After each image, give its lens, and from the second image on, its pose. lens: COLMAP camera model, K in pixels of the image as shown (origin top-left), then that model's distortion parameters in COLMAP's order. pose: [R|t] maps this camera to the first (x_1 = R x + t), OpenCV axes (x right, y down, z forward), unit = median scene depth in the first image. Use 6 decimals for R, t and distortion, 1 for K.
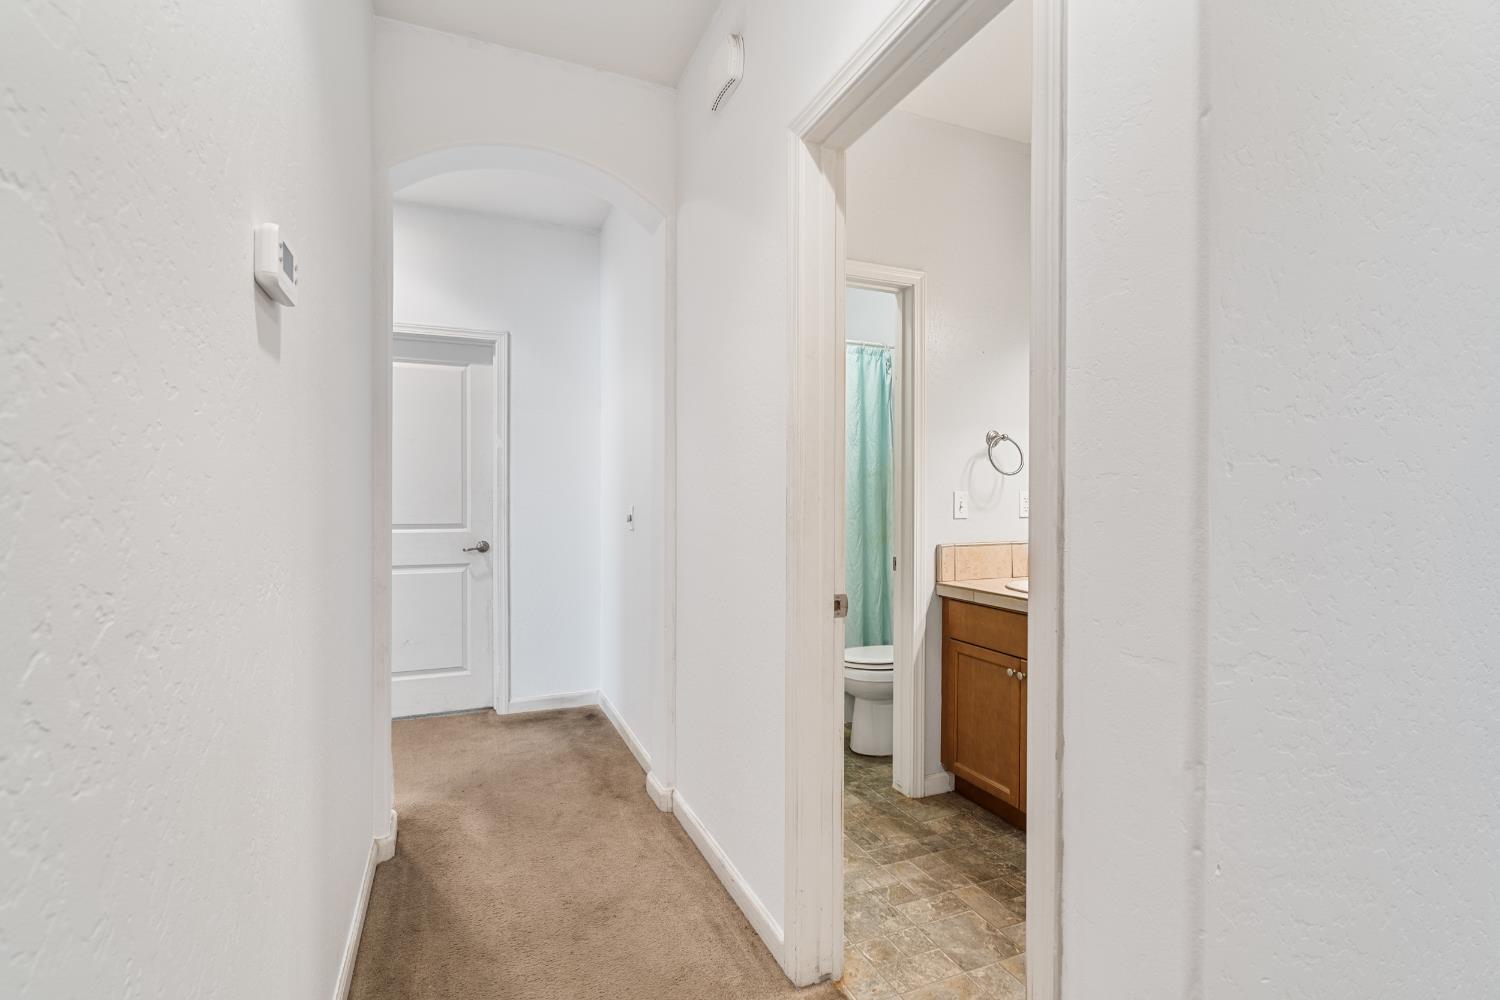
lens RADIAL K [[681.9, 0, 745.5], [0, 681.9, 511.0], [0, 0, 1]] dist [-0.003098, -0.000105]
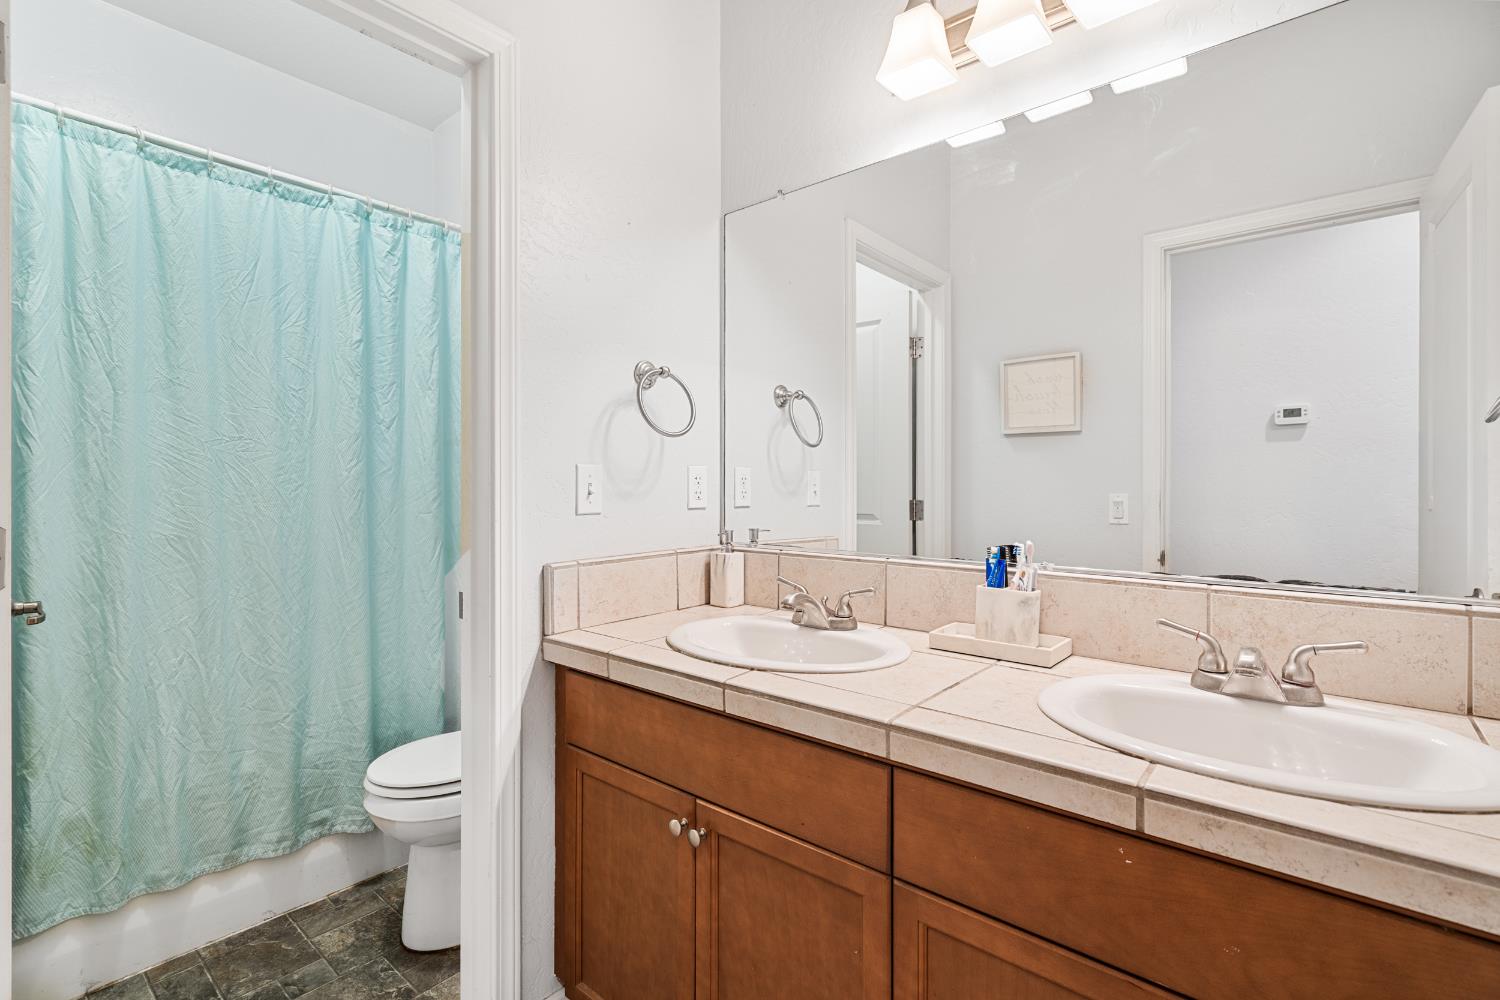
lens RADIAL K [[689.7, 0, 743.1], [0, 689.7, 479.7], [0, 0, 1]] dist [-0.001560, 0.000084]
pose [[0.891557, 0.000446, 0.452908, 0.177160], [0.009368, 0.999767, -0.019426, -0.004505], [-0.452812, 0.021562, 0.891345, 0.455148]]
